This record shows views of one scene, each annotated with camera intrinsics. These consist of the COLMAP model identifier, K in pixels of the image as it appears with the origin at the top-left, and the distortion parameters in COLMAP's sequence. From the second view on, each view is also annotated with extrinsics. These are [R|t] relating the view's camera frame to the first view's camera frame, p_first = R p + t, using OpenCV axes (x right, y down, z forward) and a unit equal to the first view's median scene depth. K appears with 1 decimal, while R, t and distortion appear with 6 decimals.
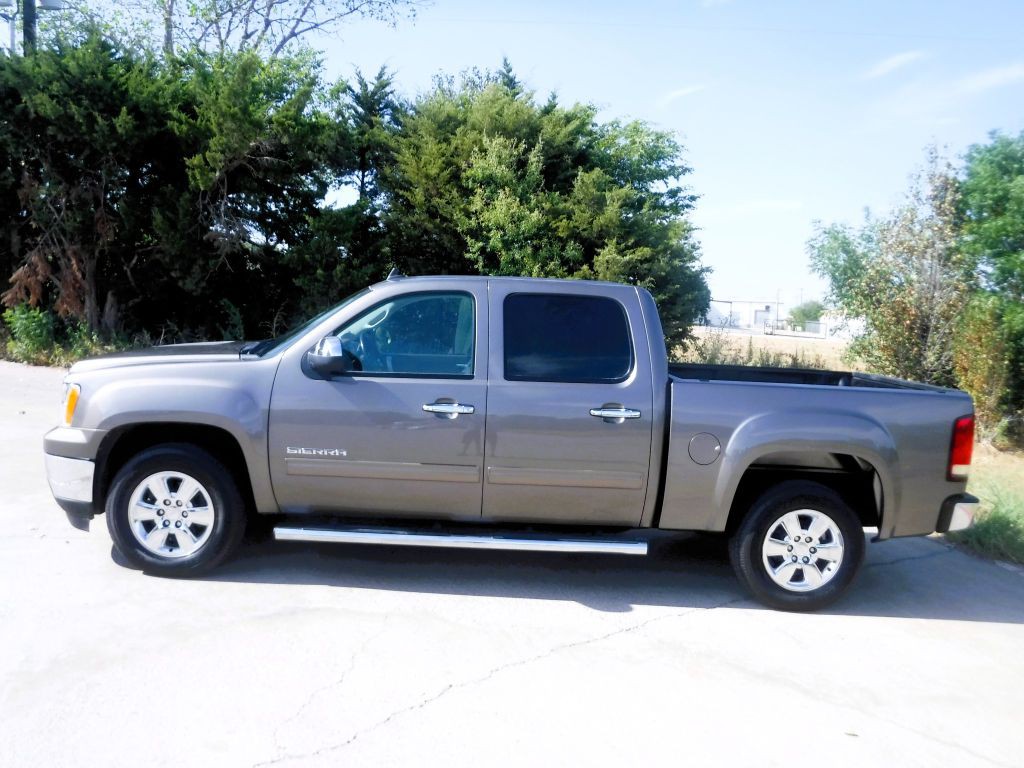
lens RADIAL K [[820.4, 0, 513.4], [0, 820.4, 379.4], [0, 0, 1]] dist [-0.088231, 0.022917]
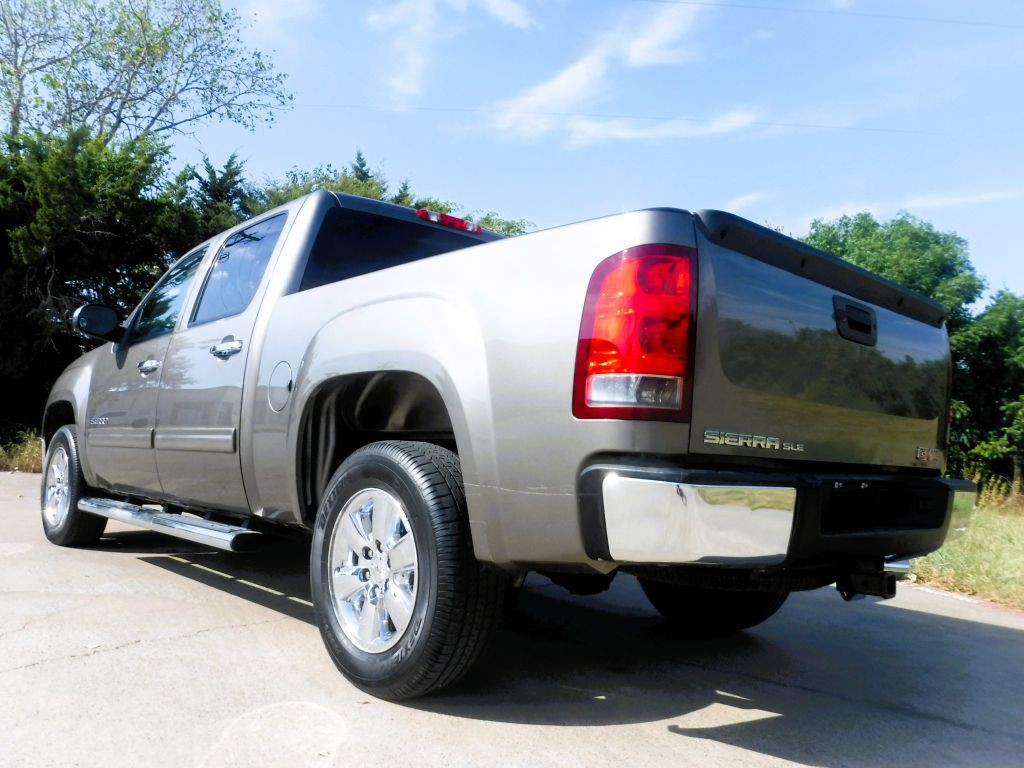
lens RADIAL K [[820.4, 0, 513.4], [0, 820.4, 379.4], [0, 0, 1]] dist [-0.088231, 0.022917]
pose [[0.989411, -0.014063, 0.144459, 0.039539], [0.035798, 0.988191, -0.148987, 0.053237], [-0.140658, 0.152581, 0.978230, 0.026307]]
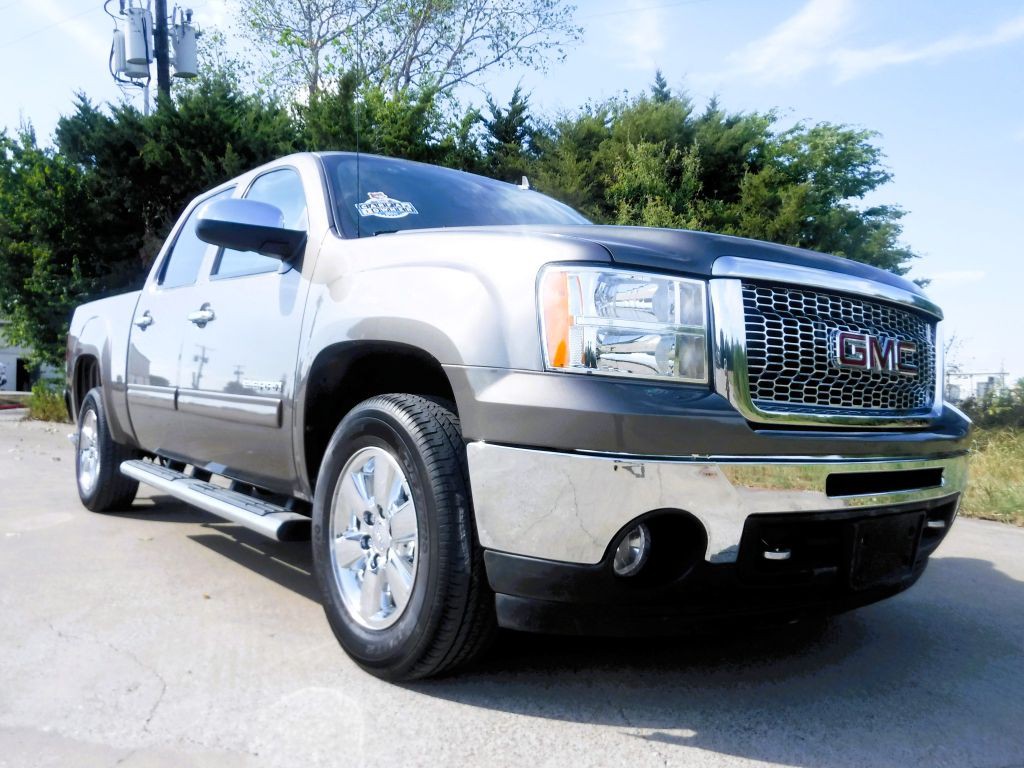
lens RADIAL K [[839.0, 0, 515.9], [0, 839.0, 376.7], [0, 0, 1]] dist [-0.090677, 0.025535]
pose [[0.972285, -0.052457, -0.227839, 0.035898], [0.026190, 0.992808, -0.116820, 0.042951], [0.232328, 0.107615, 0.966666, 0.162627]]
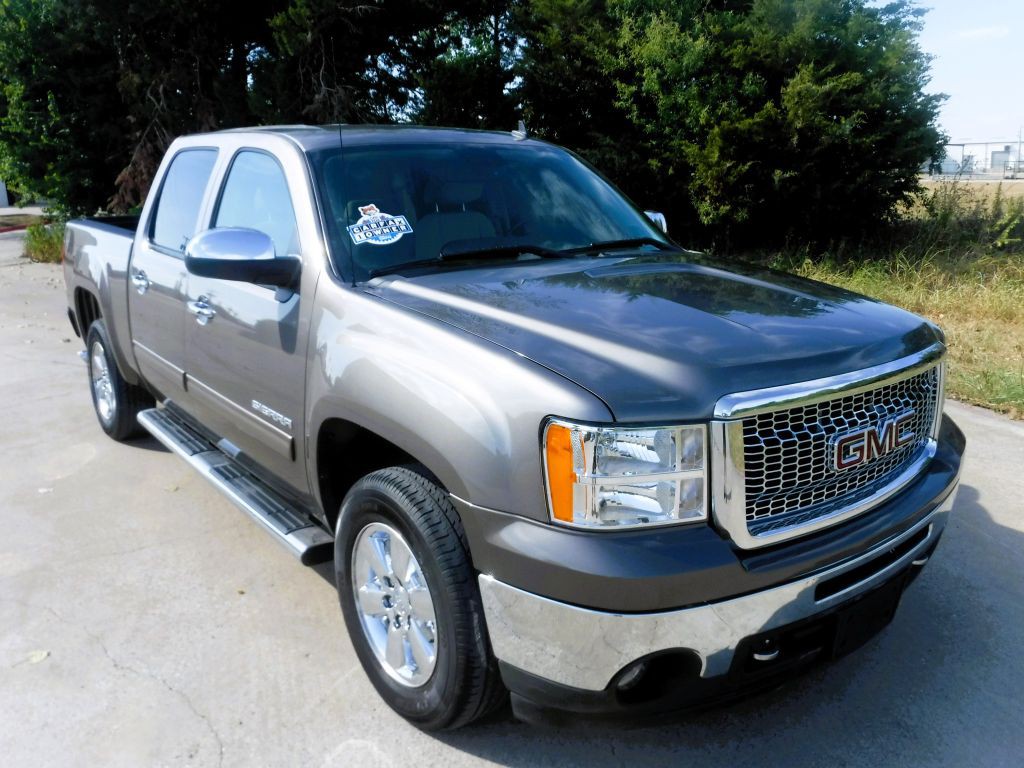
lens RADIAL K [[839.0, 0, 515.9], [0, 839.0, 376.7], [0, 0, 1]] dist [-0.090677, 0.025535]
pose [[0.969806, -0.023605, -0.242732, 0.038528], [0.060191, 0.987682, 0.144437, -0.012440], [0.236333, -0.154686, 0.959281, 0.162078]]
